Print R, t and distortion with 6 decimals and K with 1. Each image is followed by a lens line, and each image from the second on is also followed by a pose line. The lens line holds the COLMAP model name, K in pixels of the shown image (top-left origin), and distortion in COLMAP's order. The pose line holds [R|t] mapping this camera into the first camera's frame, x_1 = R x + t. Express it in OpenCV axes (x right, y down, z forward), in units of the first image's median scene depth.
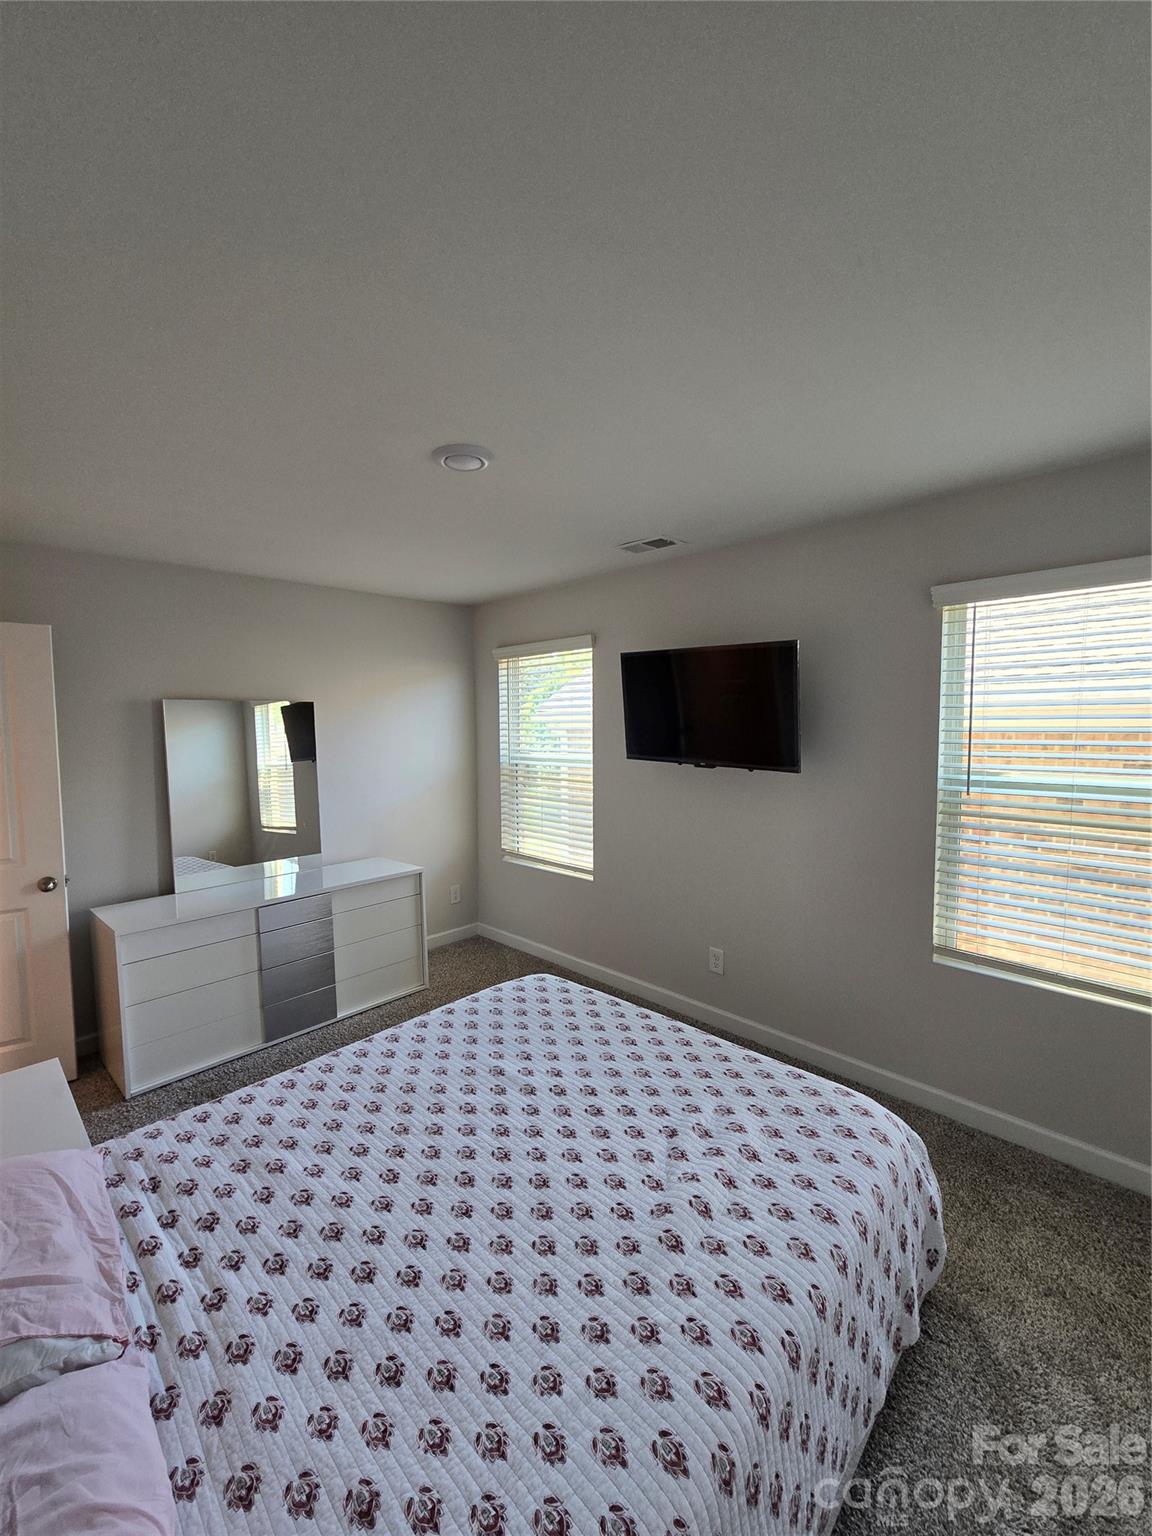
lens RADIAL K [[628.3, 0, 568.3], [0, 628.3, 767.5], [0, 0, 1]] dist [-0.003040, 0.000986]
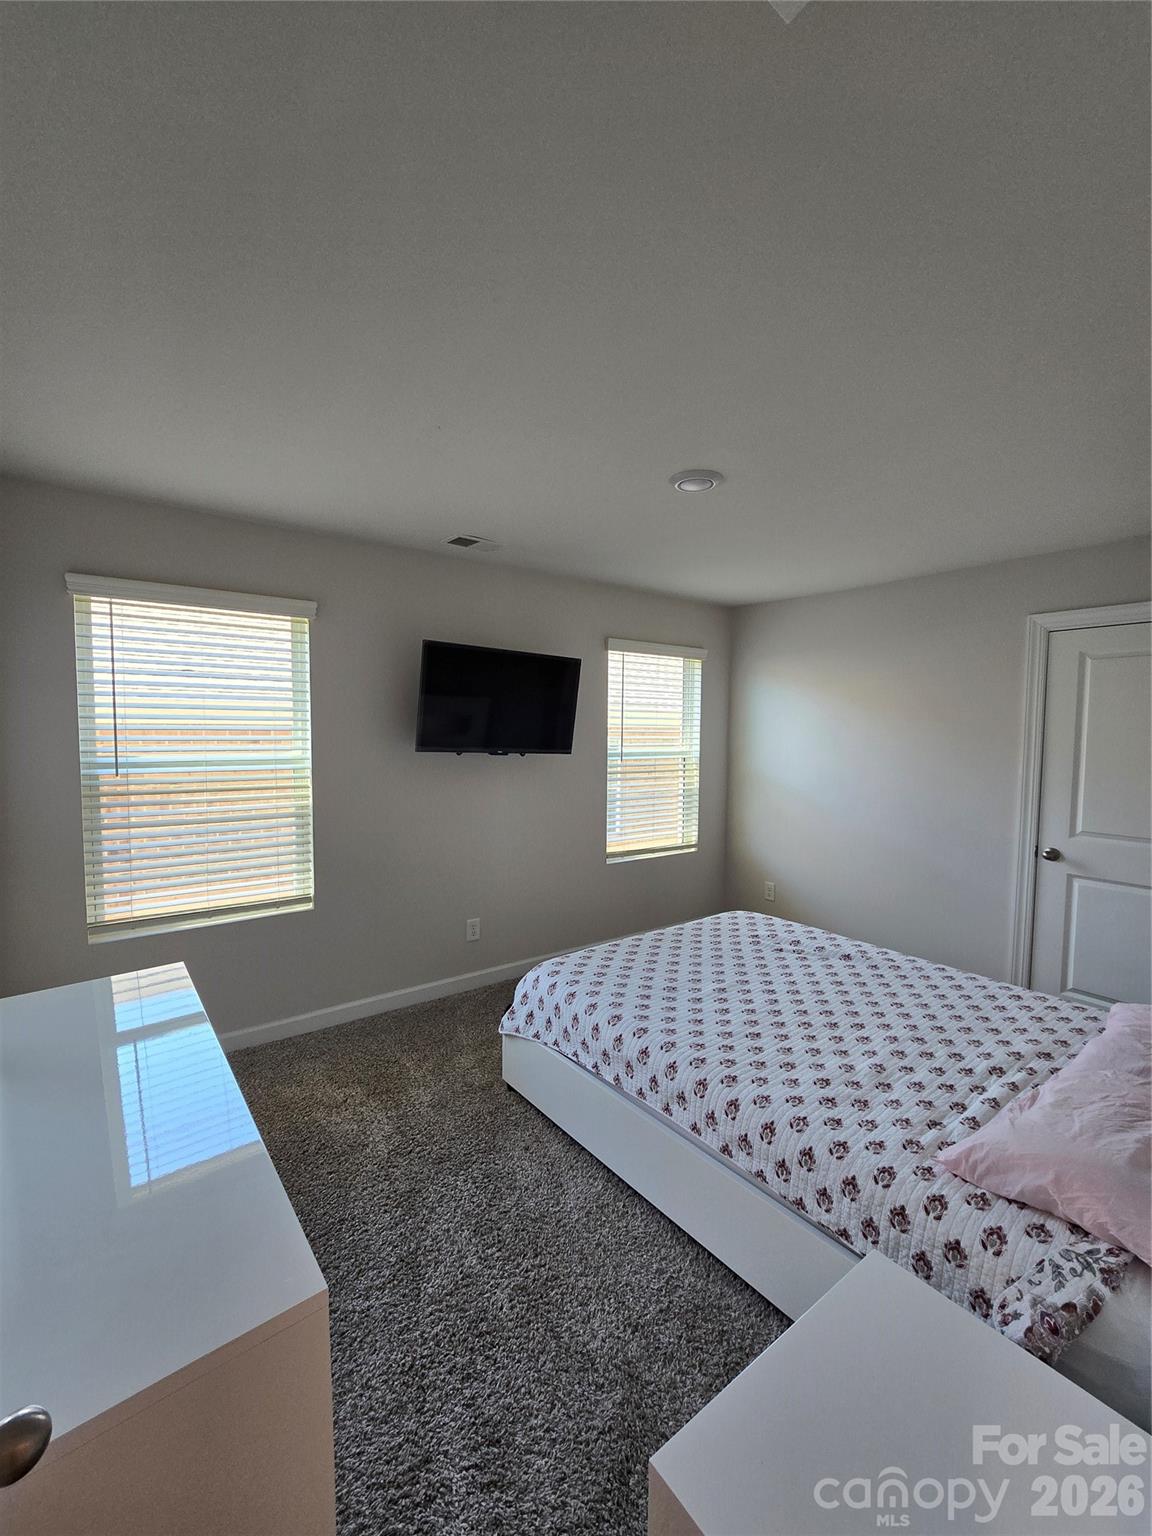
lens RADIAL K [[628.3, 0, 565.7], [0, 628.3, 768.3], [0, 0, 1]] dist [-0.003040, 0.000986]
pose [[0.154899, -0.057121, 0.986278, -1.102621], [0.058495, 0.997106, 0.048561, -0.029793], [-0.986197, 0.050171, 0.157792, 0.872701]]
